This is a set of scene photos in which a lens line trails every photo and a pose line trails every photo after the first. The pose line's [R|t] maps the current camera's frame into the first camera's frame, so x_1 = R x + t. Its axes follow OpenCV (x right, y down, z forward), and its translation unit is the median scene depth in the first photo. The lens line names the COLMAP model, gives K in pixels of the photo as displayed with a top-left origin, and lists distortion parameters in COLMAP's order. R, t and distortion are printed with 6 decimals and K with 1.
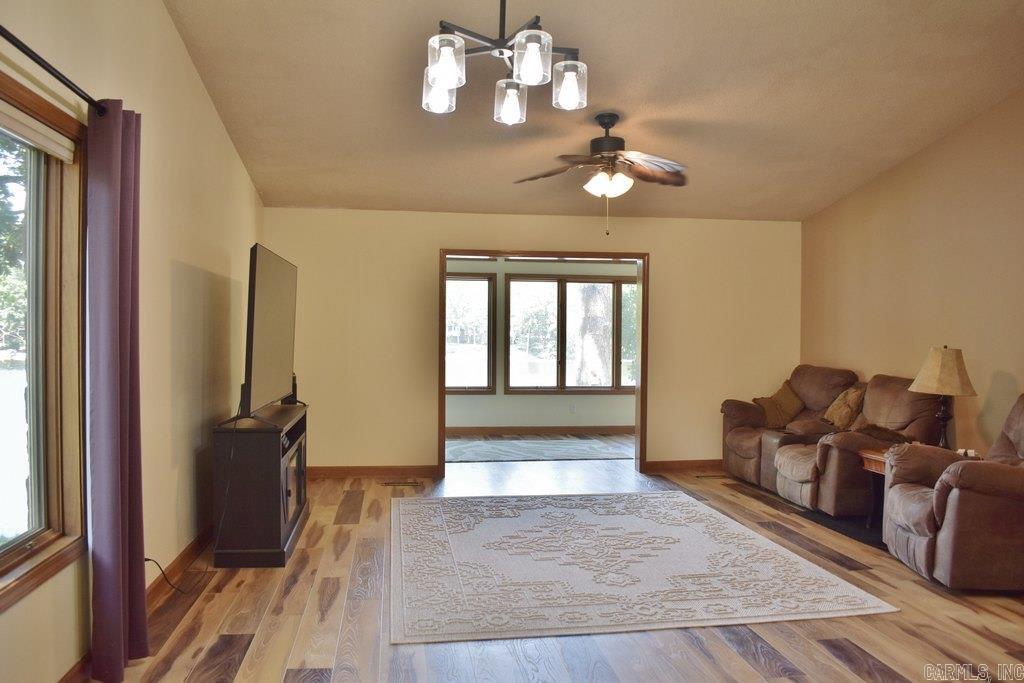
lens RADIAL K [[810.7, 0, 512.0], [0, 810.7, 341.5], [0, 0, 1]] dist [-0.071164, 0.003725]
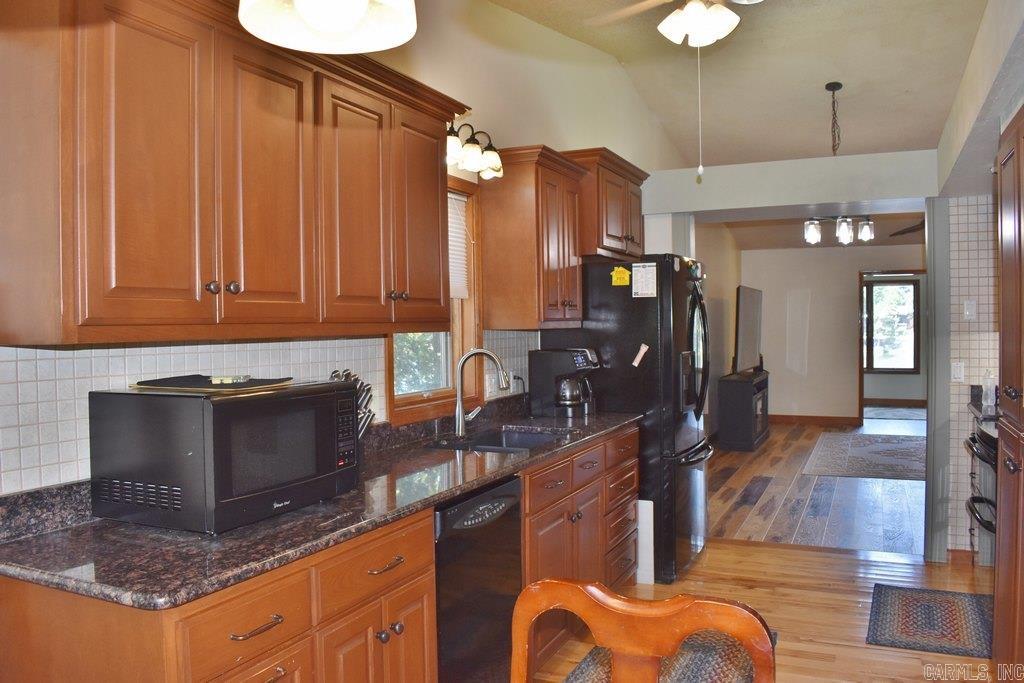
lens RADIAL K [[810.7, 0, 512.0], [0, 810.7, 341.5], [0, 0, 1]] dist [-0.071164, 0.003725]
pose [[0.840397, -0.002388, -0.541967, 0.234837], [0.007910, 0.999938, 0.007861, -0.003642], [0.541914, -0.010893, 0.840363, -0.798818]]
